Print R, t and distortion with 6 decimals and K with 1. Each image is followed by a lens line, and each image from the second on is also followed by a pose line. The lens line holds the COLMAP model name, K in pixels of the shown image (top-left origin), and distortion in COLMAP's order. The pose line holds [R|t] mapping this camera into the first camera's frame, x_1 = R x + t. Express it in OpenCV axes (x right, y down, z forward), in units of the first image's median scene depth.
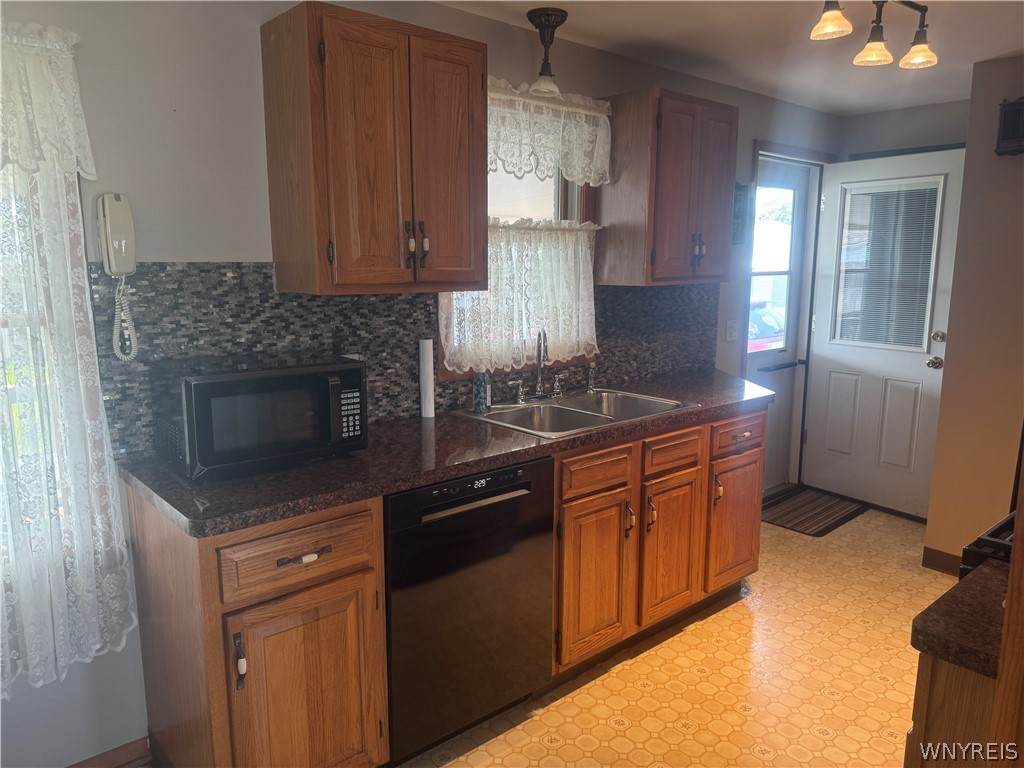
lens RADIAL K [[721.9, 0, 513.8], [0, 721.9, 391.0], [0, 0, 1]] dist [0.054922, -0.056539]
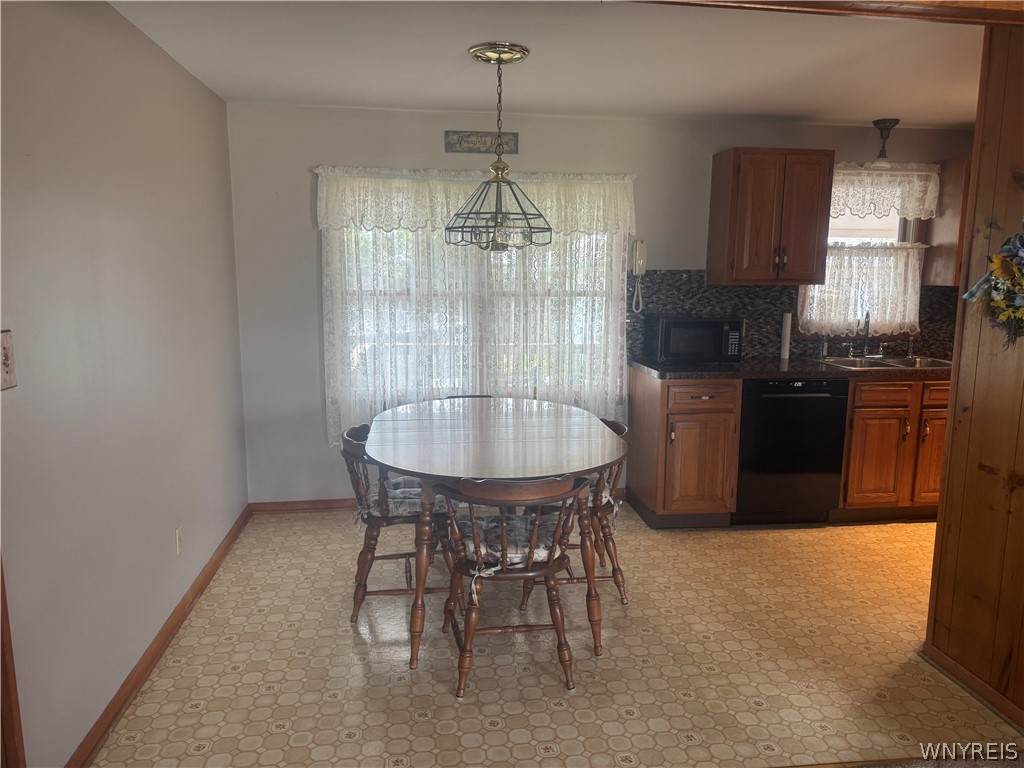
lens RADIAL K [[721.9, 0, 507.5], [0, 721.9, 387.8], [0, 0, 1]] dist [0.054922, -0.056539]
pose [[0.825566, 0.095075, -0.556238, 0.317948], [-0.104596, 0.994406, 0.014728, 0.154218], [0.554527, 0.046022, 0.830892, -0.837796]]
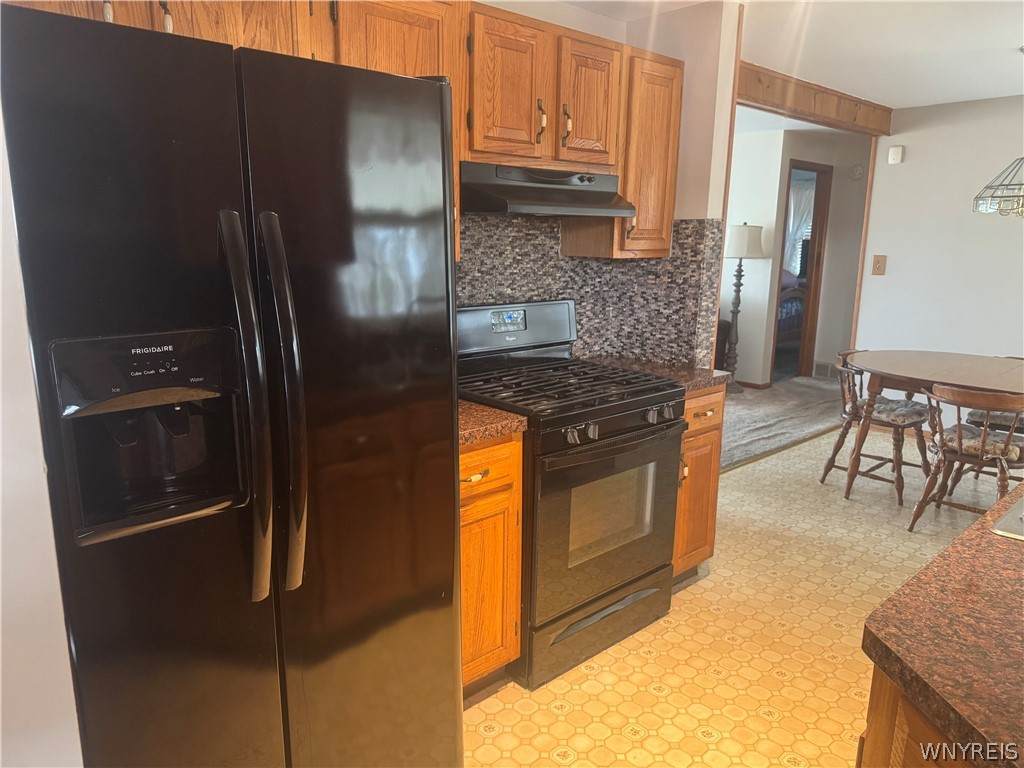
lens RADIAL K [[721.9, 0, 511.4], [0, 721.9, 386.3], [0, 0, 1]] dist [0.054922, -0.056539]
pose [[-0.999631, -0.006810, -0.026292, 0.770266], [-0.016274, 0.925217, 0.379088, -0.437975], [0.021745, 0.379376, -0.924987, 2.563805]]
